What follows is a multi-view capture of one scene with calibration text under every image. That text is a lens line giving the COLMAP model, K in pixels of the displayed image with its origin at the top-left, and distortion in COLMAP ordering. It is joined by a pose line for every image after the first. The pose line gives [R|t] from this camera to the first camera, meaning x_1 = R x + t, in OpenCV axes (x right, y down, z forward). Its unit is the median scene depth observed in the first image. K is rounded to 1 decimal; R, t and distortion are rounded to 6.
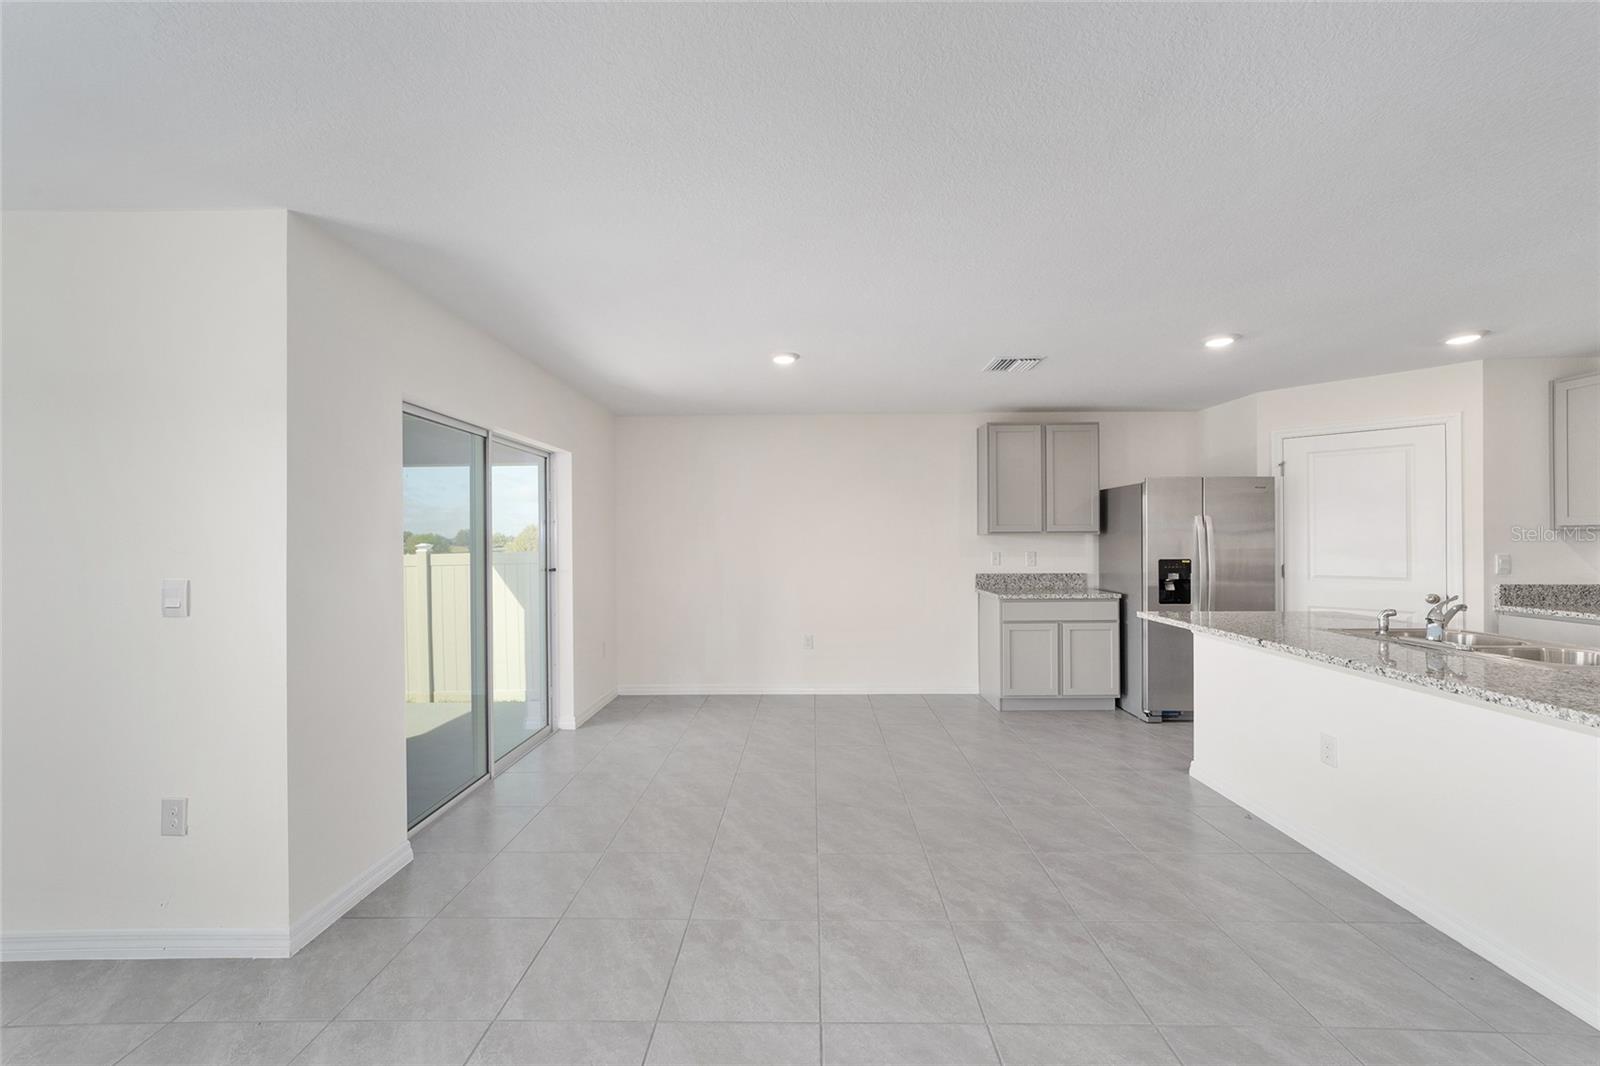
lens RADIAL K [[605.1, 0, 808.4], [0, 605.1, 542.2], [0, 0, 1]] dist [-0.005457, 0.000302]
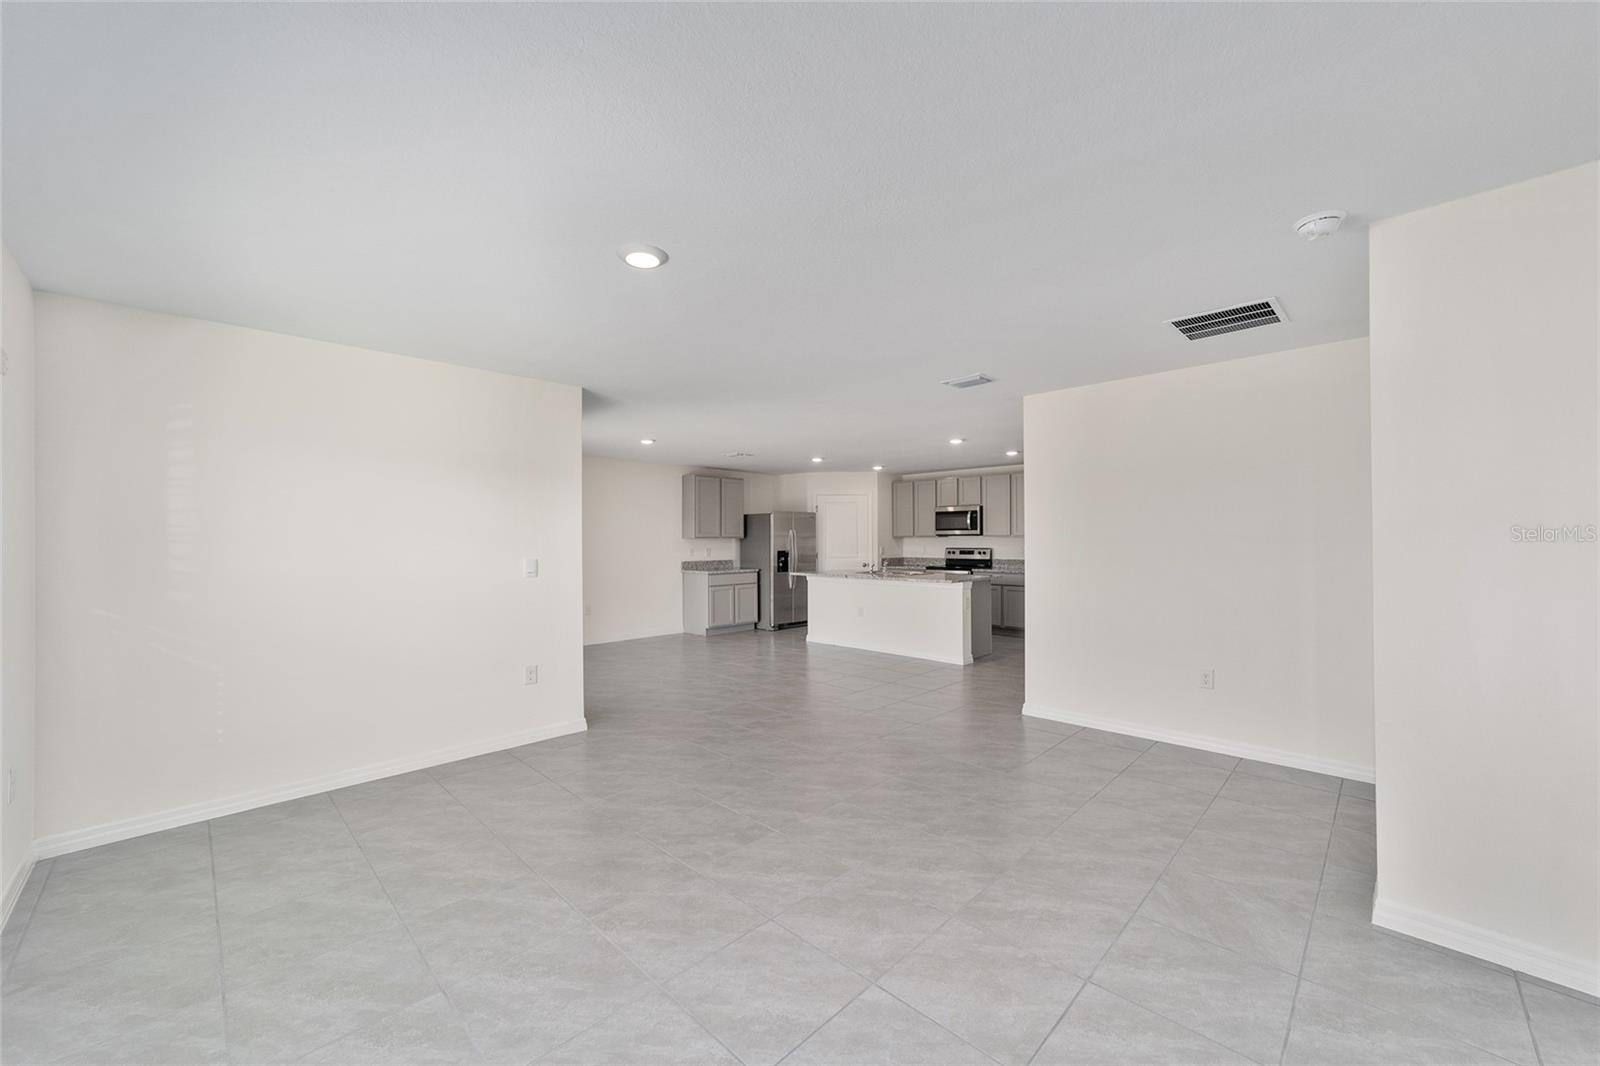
lens RADIAL K [[605.1, 0, 804.5], [0, 605.1, 535.3], [0, 0, 1]] dist [-0.005457, 0.000302]
pose [[0.683454, 0.008687, 0.729942, -0.830598], [0.005952, 0.999830, -0.017471, 0.011630], [-0.729969, 0.016285, 0.683286, -0.464867]]
